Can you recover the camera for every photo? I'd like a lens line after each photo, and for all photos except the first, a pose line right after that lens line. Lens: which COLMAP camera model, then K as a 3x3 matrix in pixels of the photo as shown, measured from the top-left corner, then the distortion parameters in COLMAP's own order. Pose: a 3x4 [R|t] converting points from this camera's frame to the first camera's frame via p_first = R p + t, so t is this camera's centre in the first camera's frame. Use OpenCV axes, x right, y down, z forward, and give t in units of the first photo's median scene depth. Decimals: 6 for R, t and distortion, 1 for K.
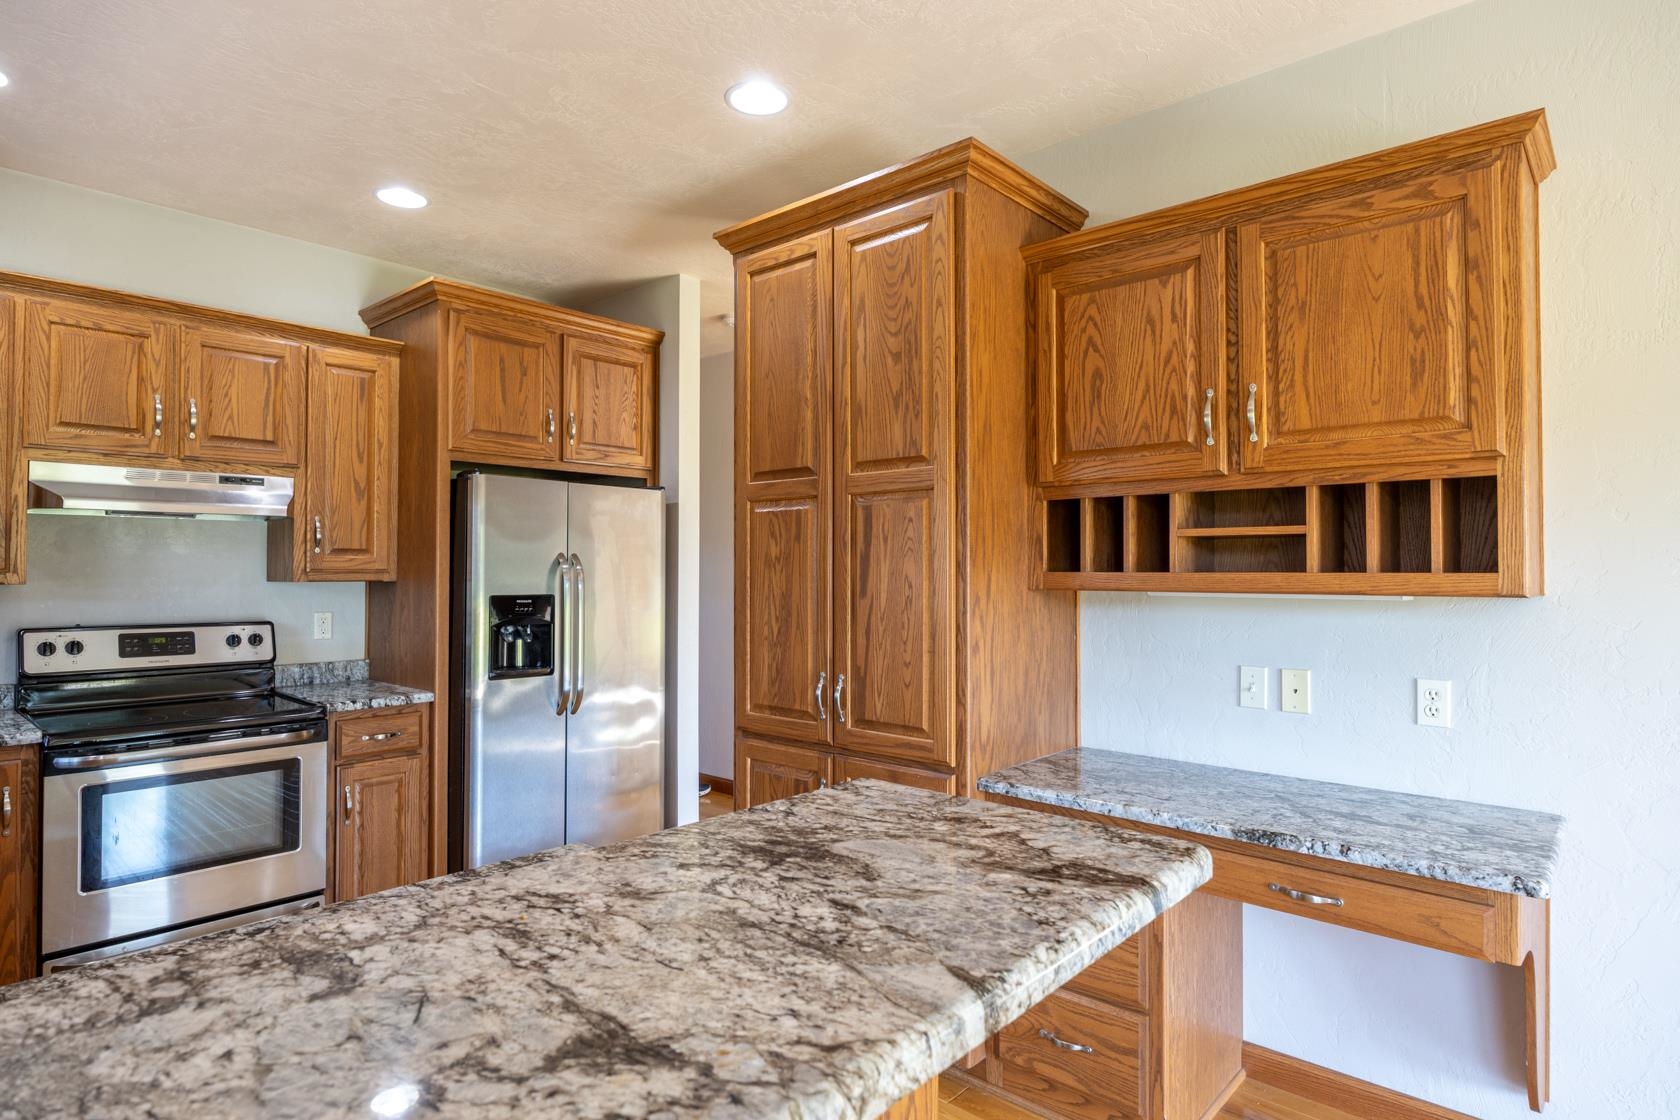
lens RADIAL K [[929.5, 0, 840.0], [0, 929.5, 560.0], [0, 0, 1]] dist [-0.000118, -0.000016]
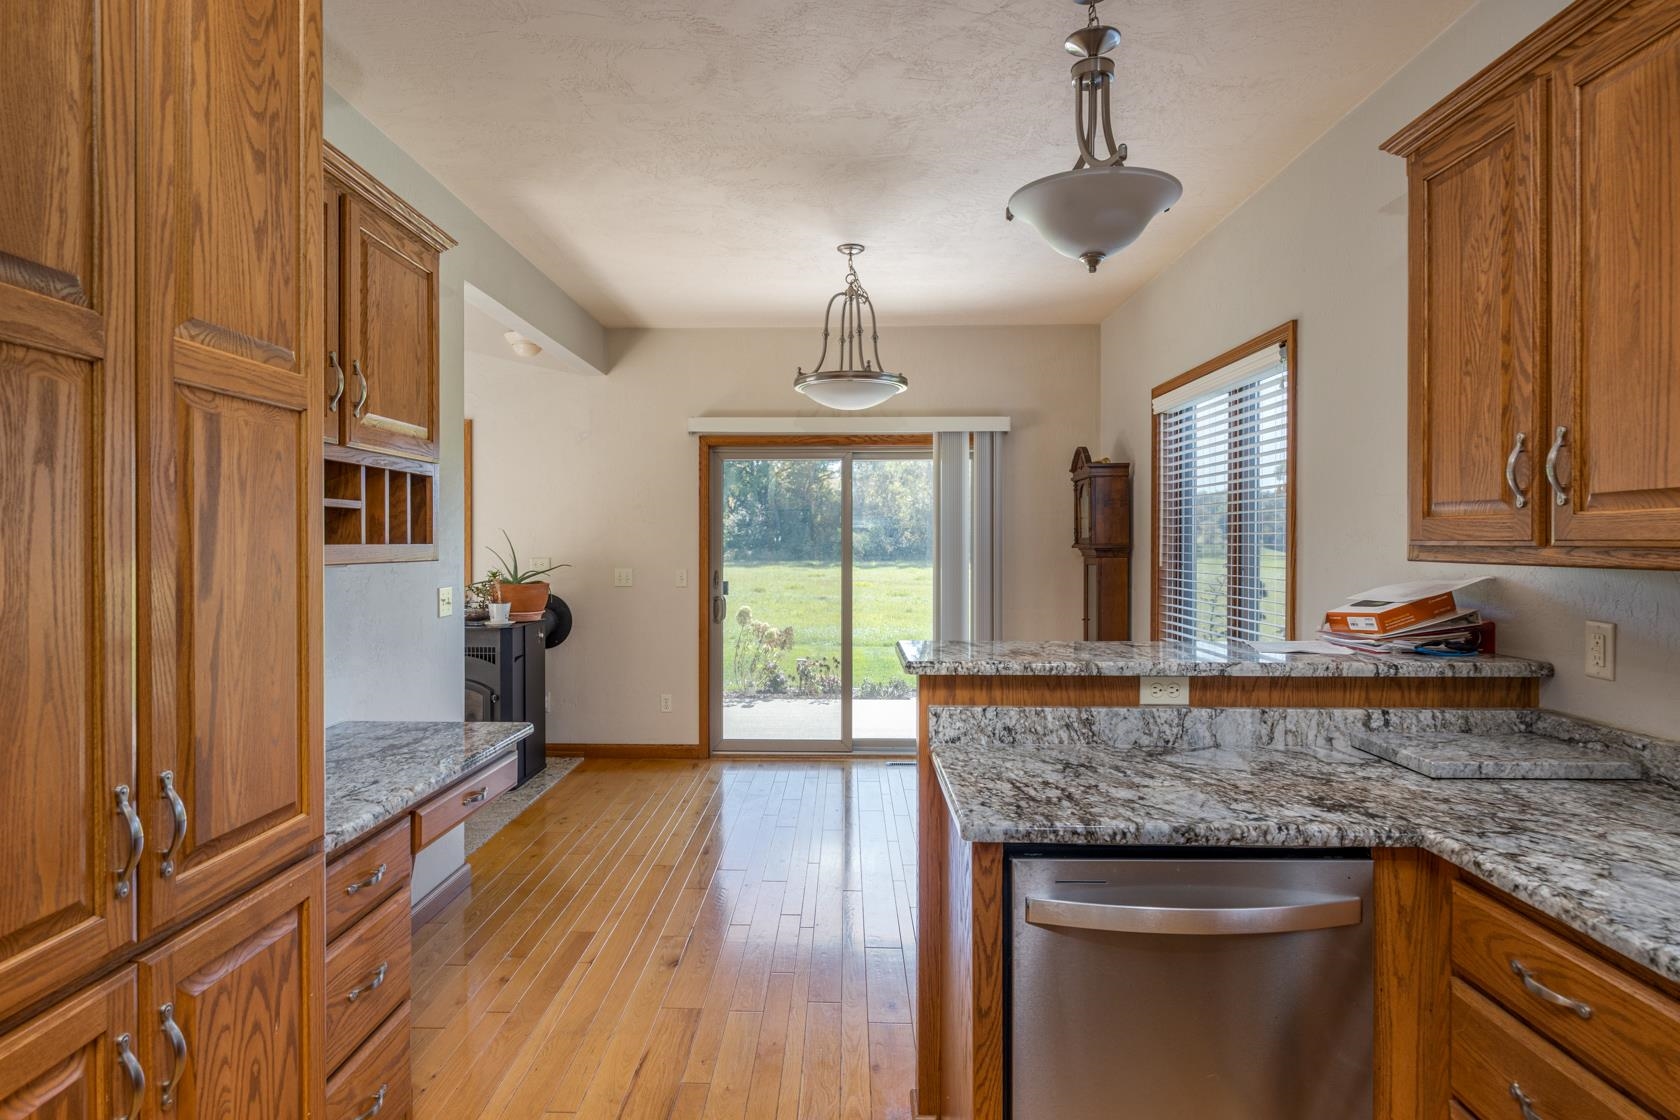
lens RADIAL K [[929.6, 0, 840.0], [0, 929.6, 560.0], [0, 0, 1]] dist [0.000882, -0.000020]
pose [[-0.647243, -0.015954, 0.762117, -0.588534], [-0.008374, 0.999869, 0.013819, 0.010784], [-0.762238, 0.002563, -0.647292, 1.091176]]
